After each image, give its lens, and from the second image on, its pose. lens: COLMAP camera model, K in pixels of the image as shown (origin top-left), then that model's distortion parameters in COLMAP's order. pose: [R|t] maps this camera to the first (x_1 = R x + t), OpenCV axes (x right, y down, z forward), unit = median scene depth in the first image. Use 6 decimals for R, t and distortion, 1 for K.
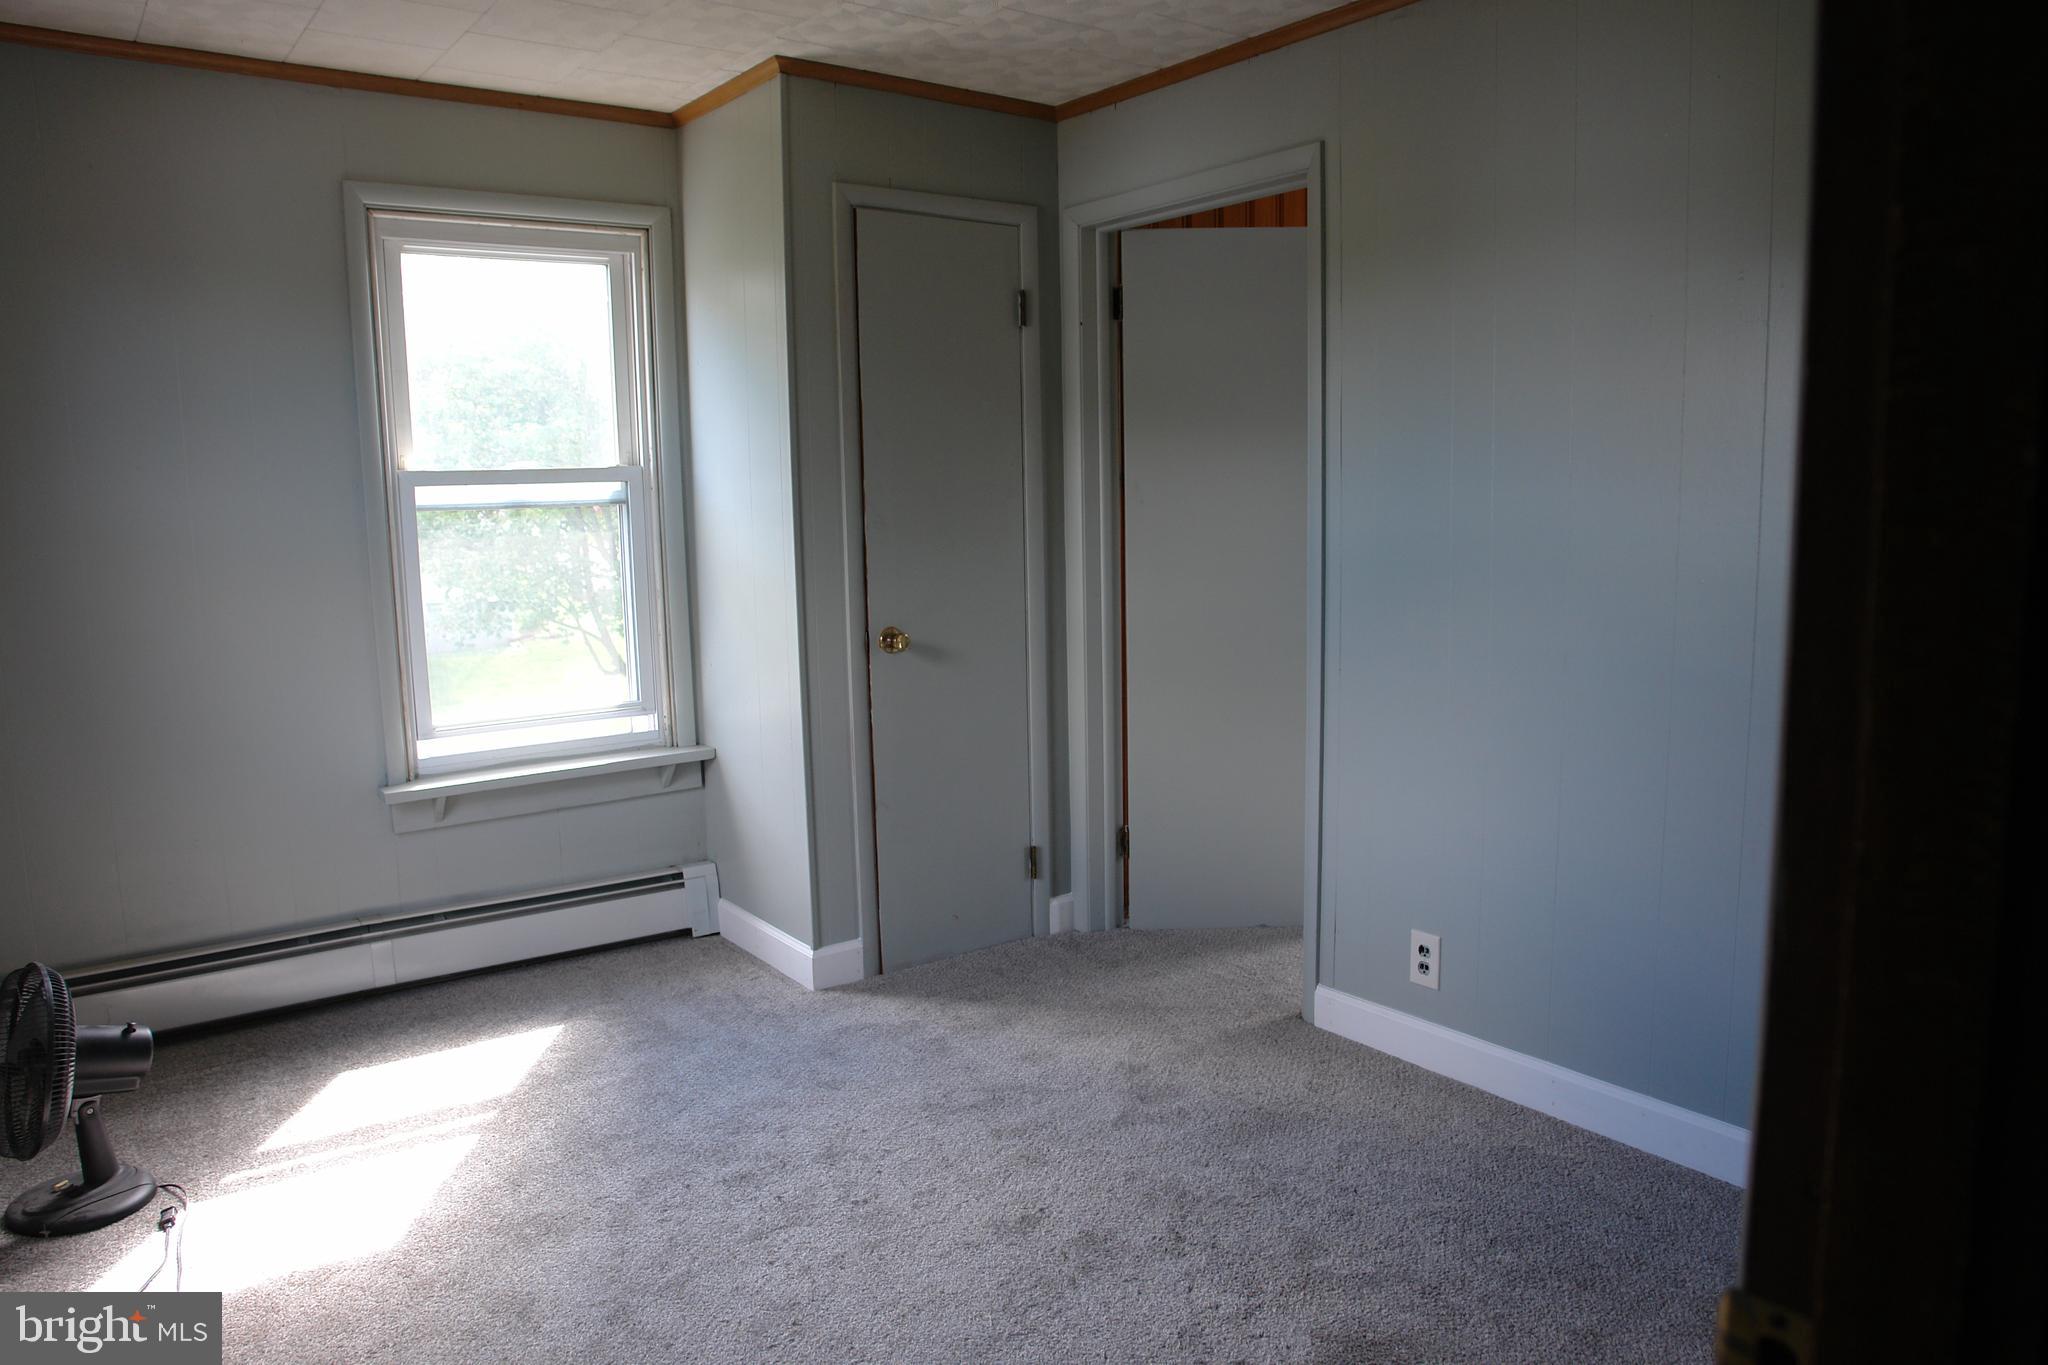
lens RADIAL K [[1447.6, 0, 1024.0], [0, 1447.6, 682.5], [0, 0, 1]] dist [-0.097850, 0.069863]
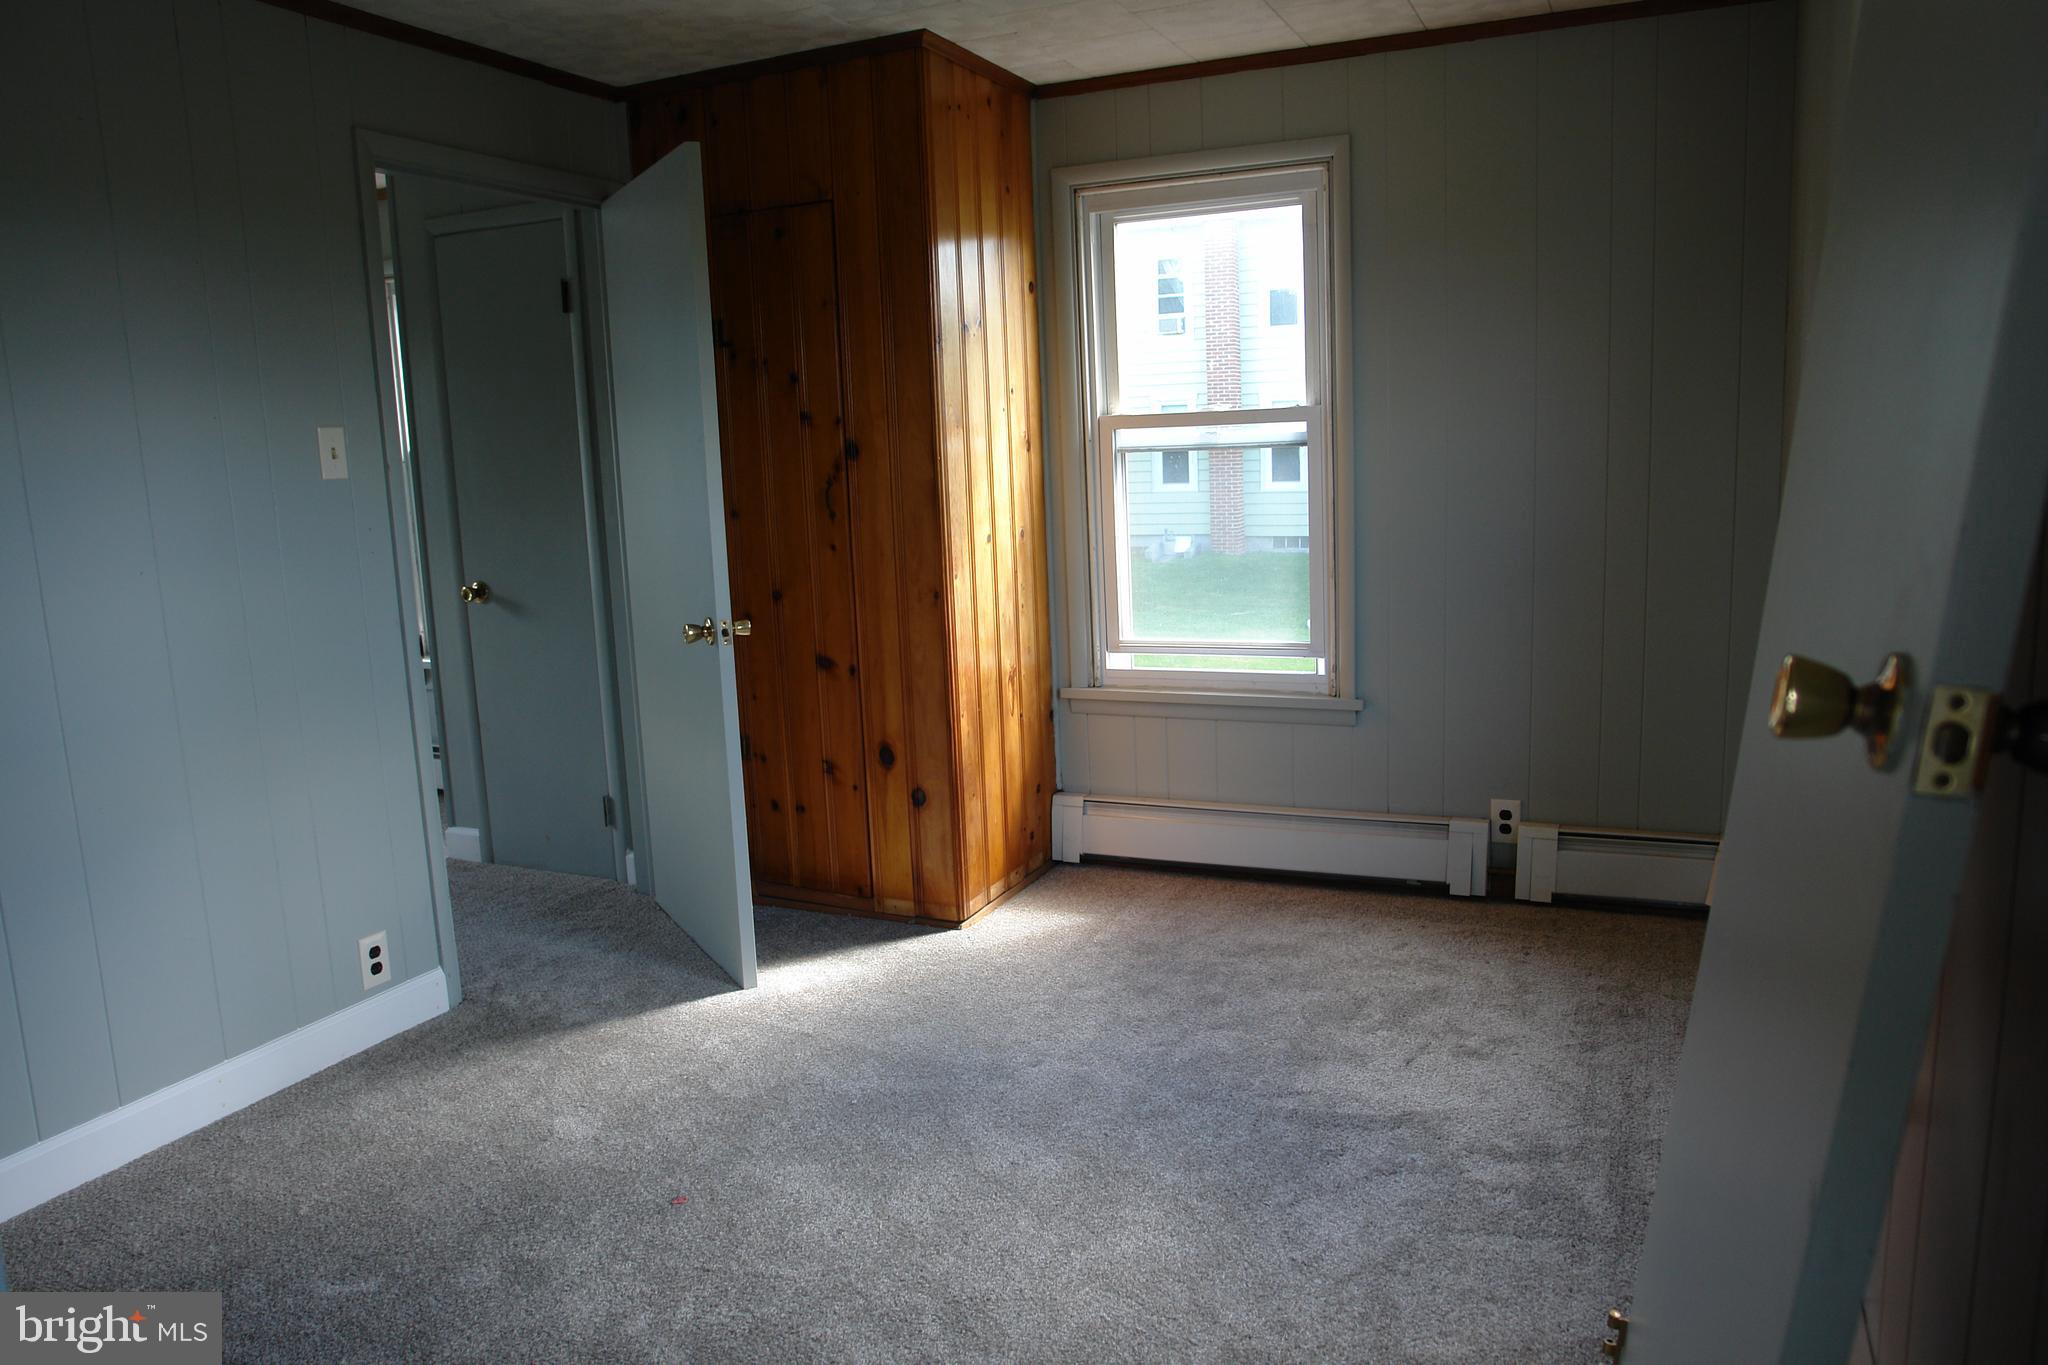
lens RADIAL K [[1414.9, 0, 1024.0], [0, 1414.9, 682.5], [0, 0, 1]] dist [-0.105966, 0.065231]
pose [[0.481681, 0.148575, -0.863660, 0.538500], [-0.093452, 0.988612, 0.117950, -0.063374], [0.871350, 0.023896, 0.490080, 0.389499]]
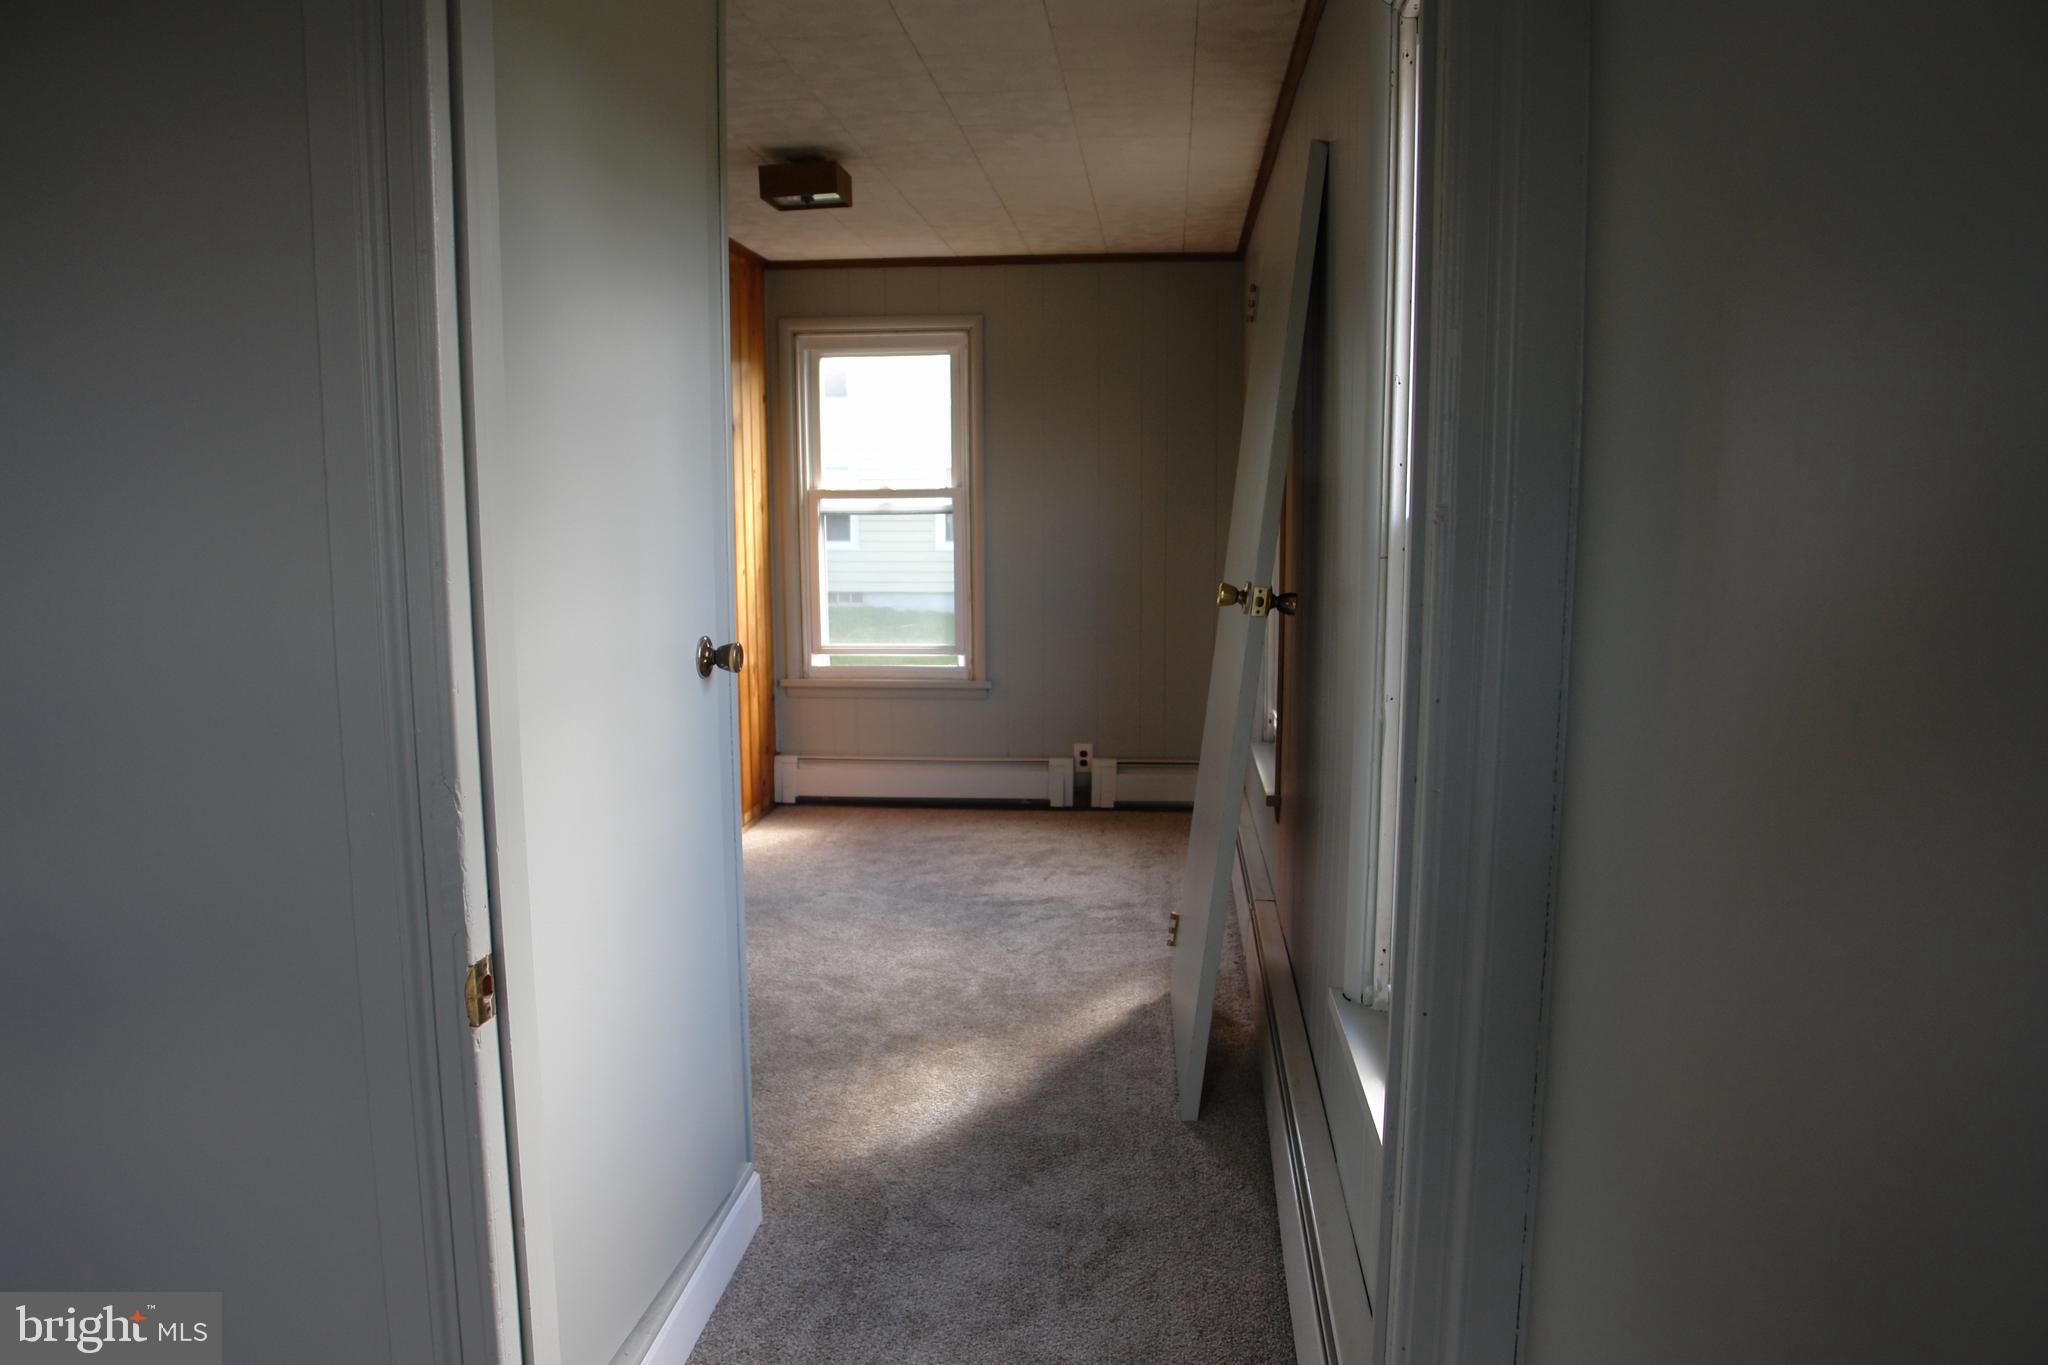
lens RADIAL K [[1447.6, 0, 1024.0], [0, 1447.6, 682.5], [0, 0, 1]] dist [-0.097850, 0.069863]
pose [[0.741362, 0.104642, -0.662898, 0.871972], [-0.104997, 0.993690, 0.039434, -0.017365], [0.662841, 0.040367, 0.747671, -0.079346]]
